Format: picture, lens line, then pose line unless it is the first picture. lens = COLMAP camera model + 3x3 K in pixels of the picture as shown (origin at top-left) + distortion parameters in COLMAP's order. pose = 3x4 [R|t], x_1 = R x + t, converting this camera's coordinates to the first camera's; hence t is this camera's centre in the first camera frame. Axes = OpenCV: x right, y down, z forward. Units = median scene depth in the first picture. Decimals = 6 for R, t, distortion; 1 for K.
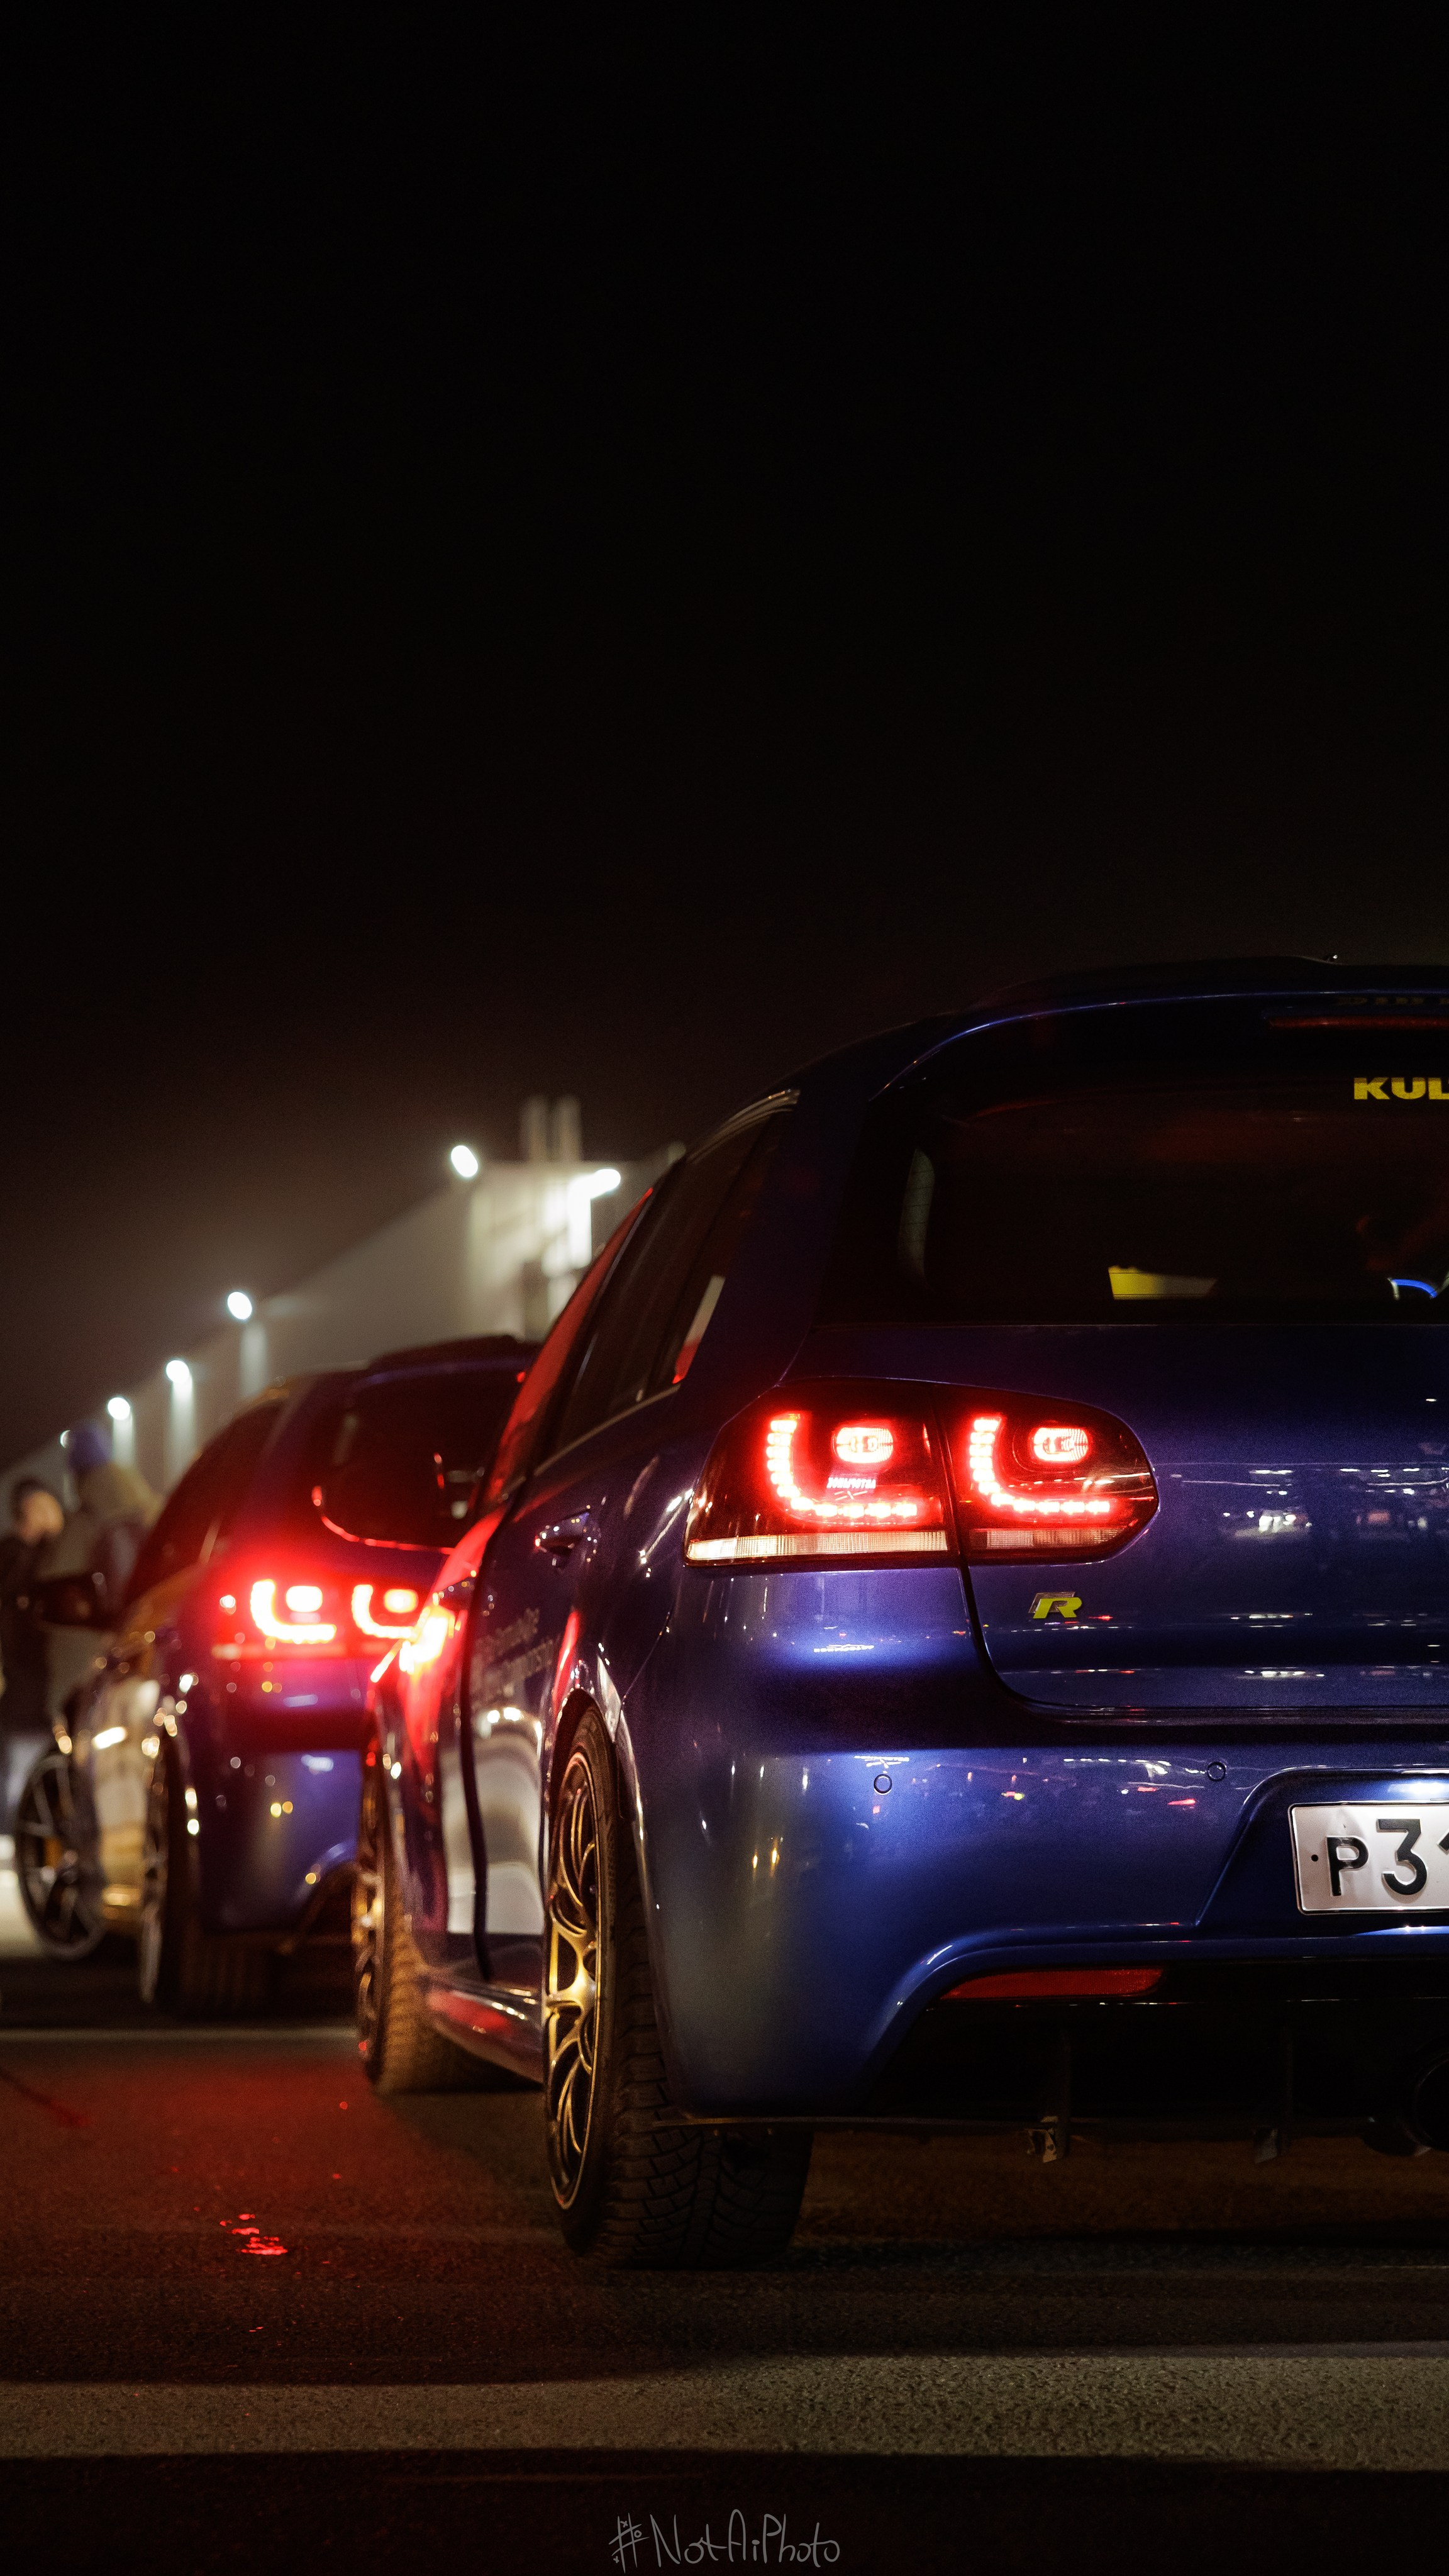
lens RADIAL K [[4788.5, 0, 724.5], [0, 4788.5, 1288.0], [0, 0, 1]] dist [-0.063364, -0.120535]
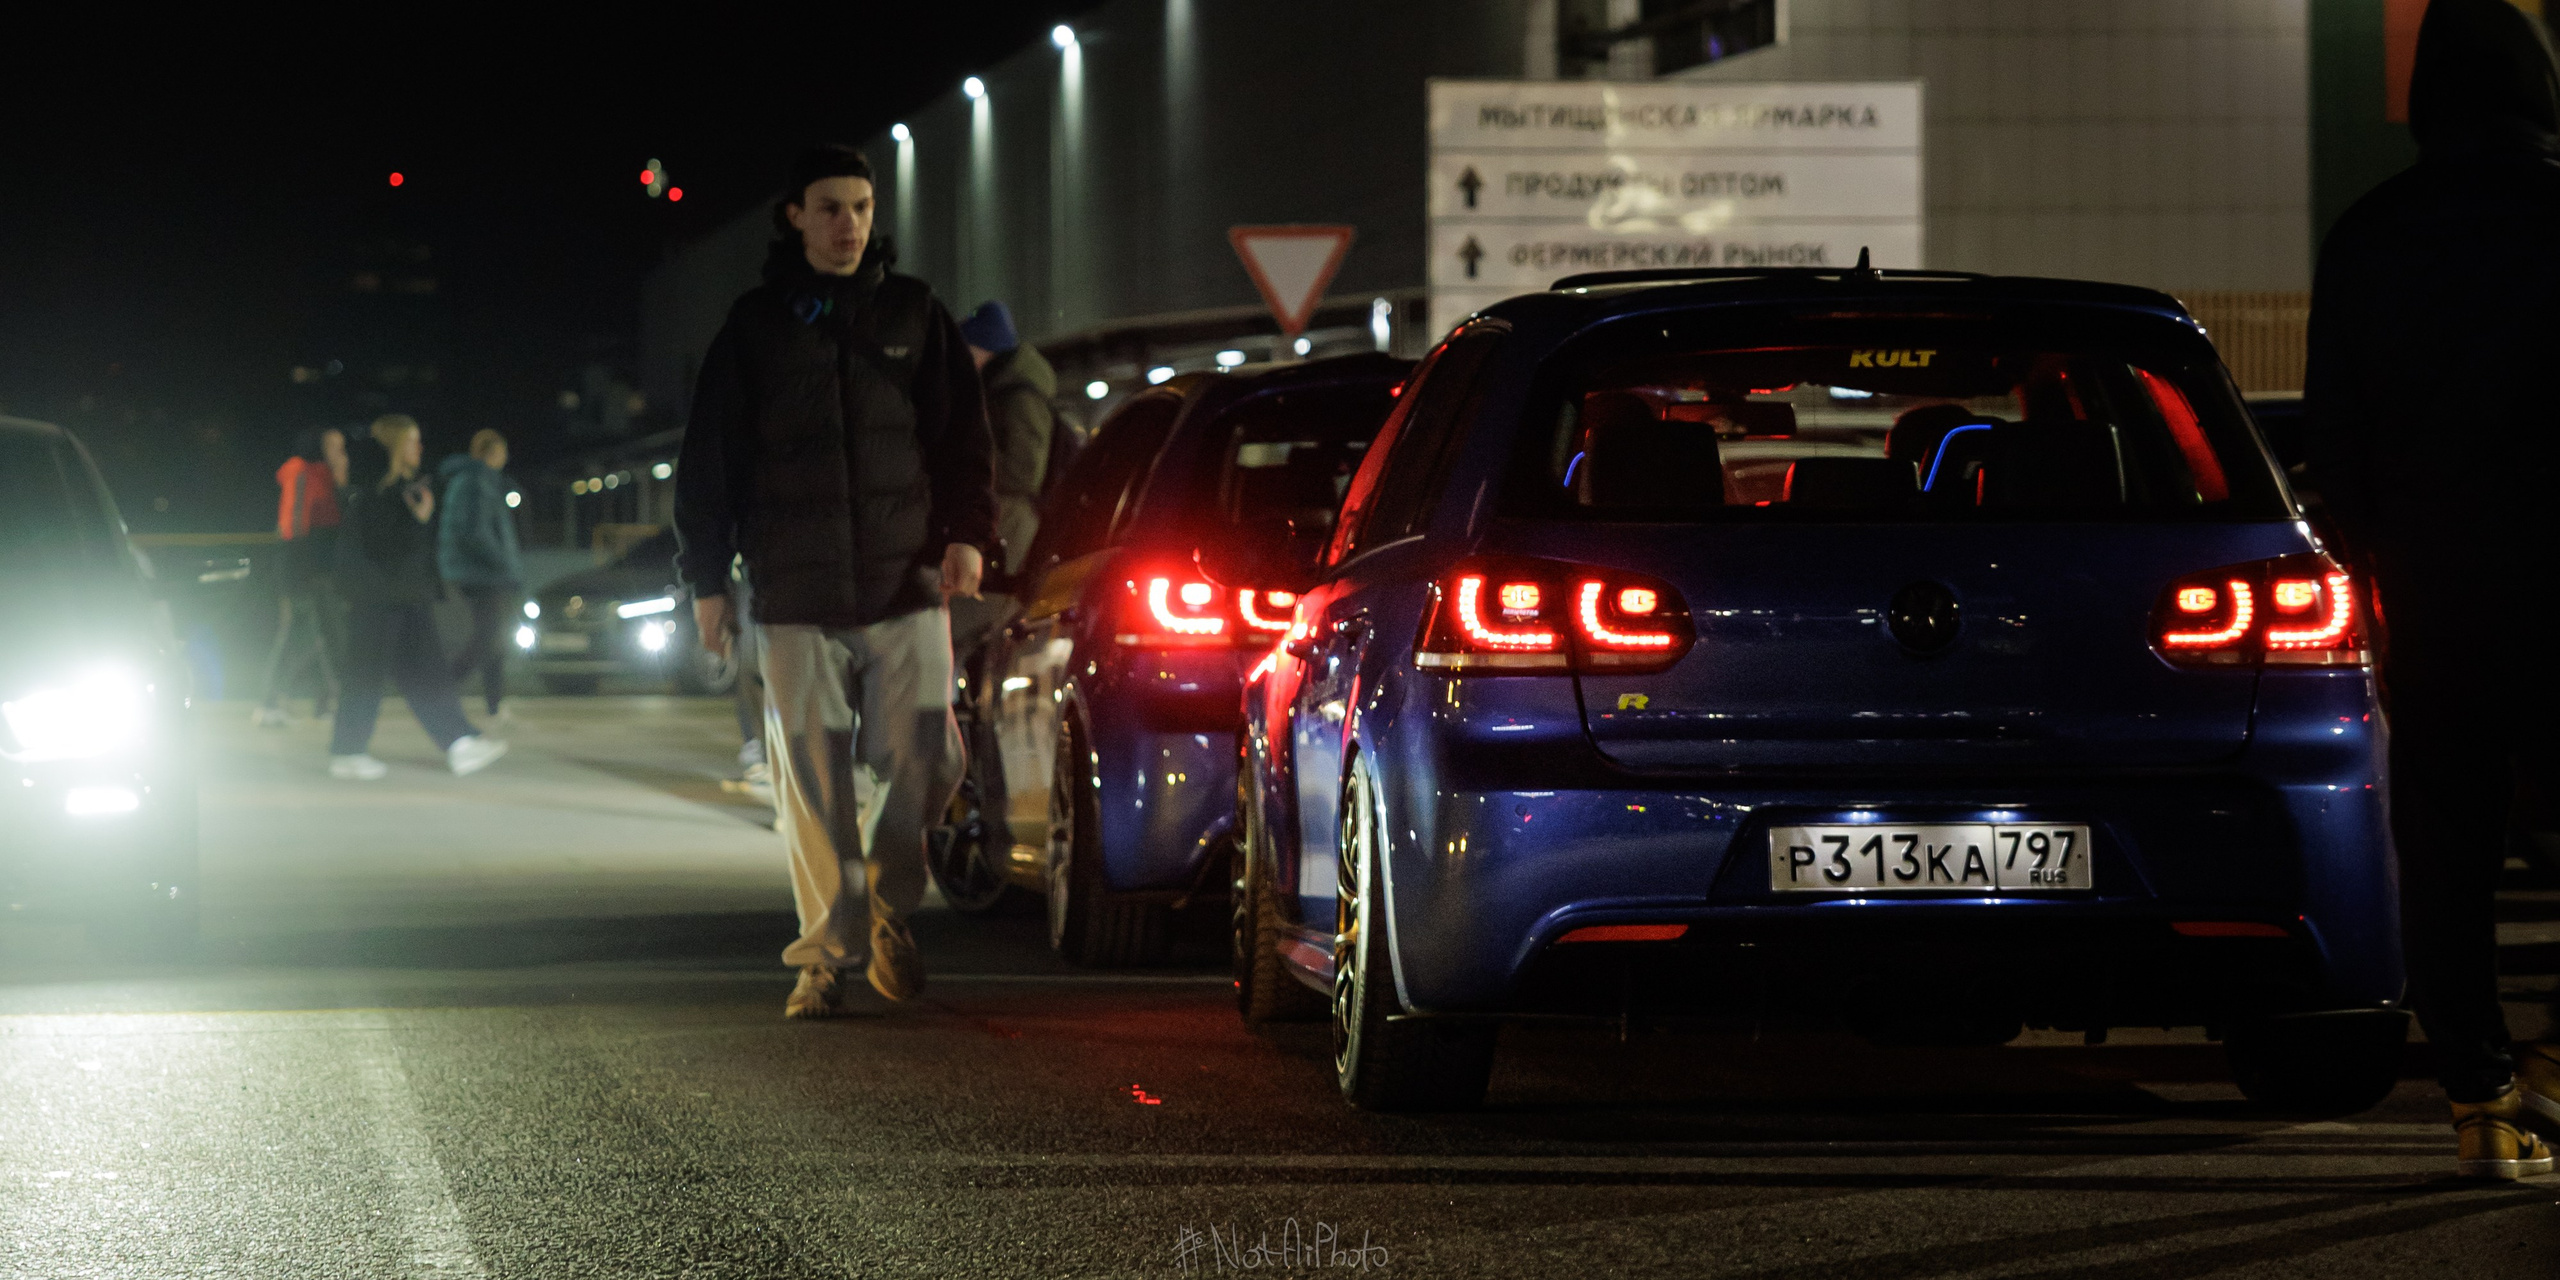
lens RADIAL K [[5291.1, 0, 1280.0], [0, 5291.1, 640.0], [0, 0, 1]] dist [-0.007591, -0.028613]
pose [[0.997162, 0.005906, -0.075057, 0.076629], [0.000658, 0.996197, 0.087125, -0.100026], [0.075286, -0.086927, 0.993366, -0.712254]]
